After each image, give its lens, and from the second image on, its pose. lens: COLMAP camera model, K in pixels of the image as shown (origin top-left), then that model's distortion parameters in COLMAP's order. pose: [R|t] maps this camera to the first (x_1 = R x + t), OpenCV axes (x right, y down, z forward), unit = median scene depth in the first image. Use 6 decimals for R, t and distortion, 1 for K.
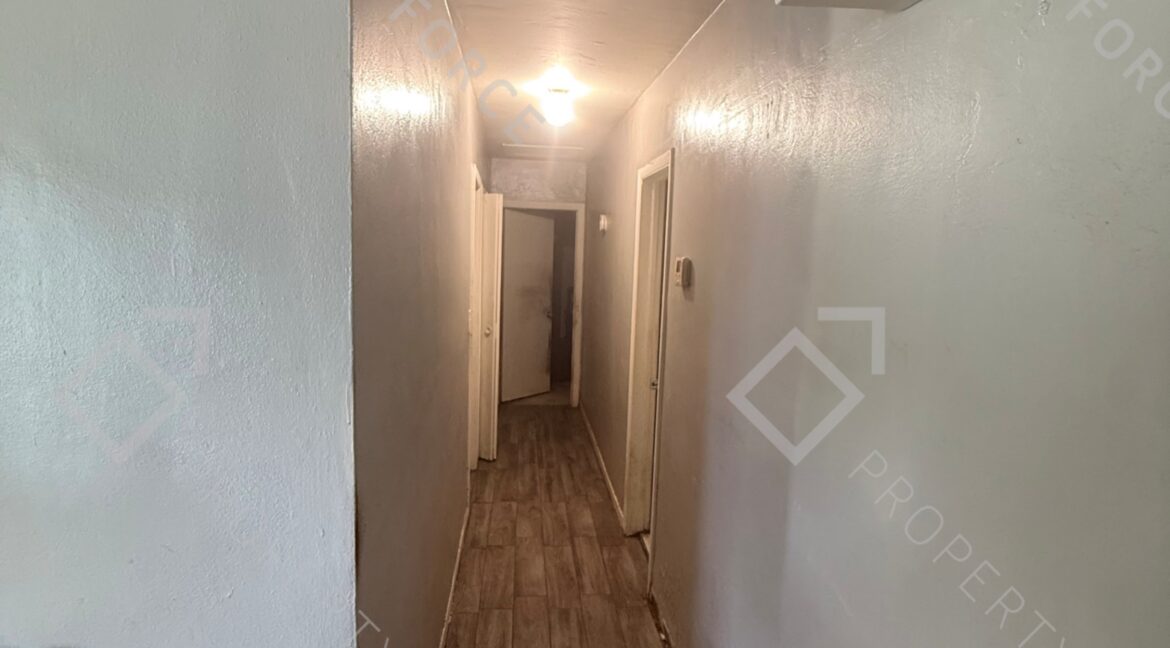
lens RADIAL K [[617.2, 0, 584.1], [0, 617.2, 322.9], [0, 0, 1]] dist [-0.000457, -0.000056]
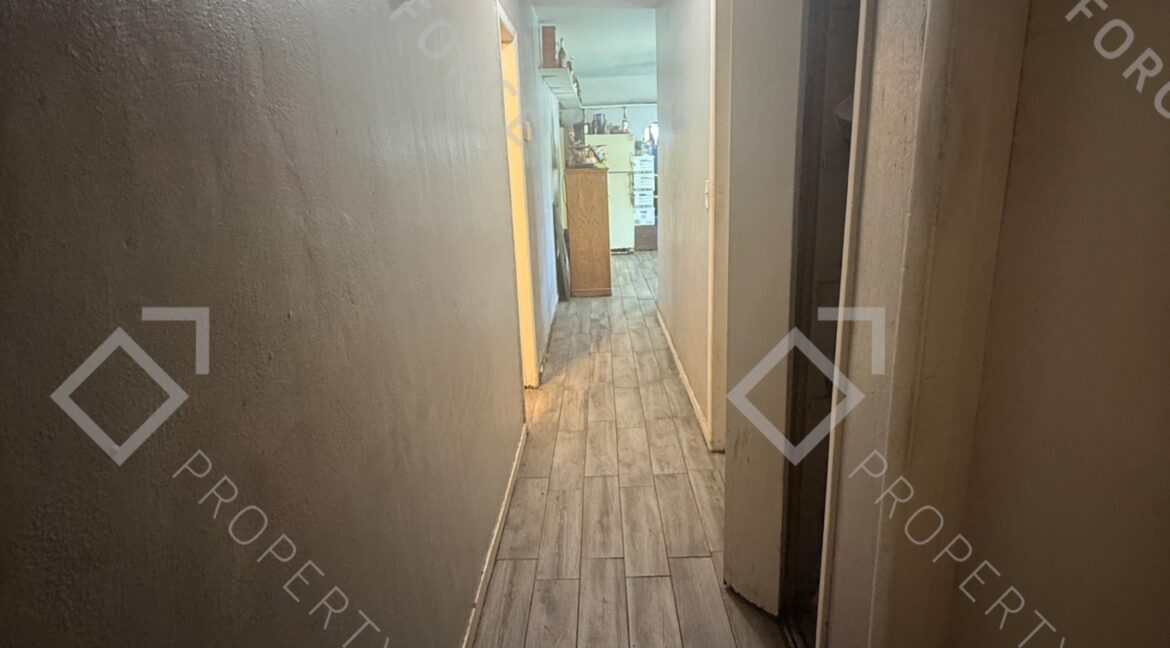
lens RADIAL K [[617.2, 0, 584.0], [0, 617.2, 323.0], [0, 0, 1]] dist [-0.000457, -0.000056]
pose [[-0.992534, -0.016706, 0.120821, -0.126662], [0.030274, 0.925835, 0.376713, -0.150312], [-0.118154, 0.377558, -0.918417, 1.777690]]
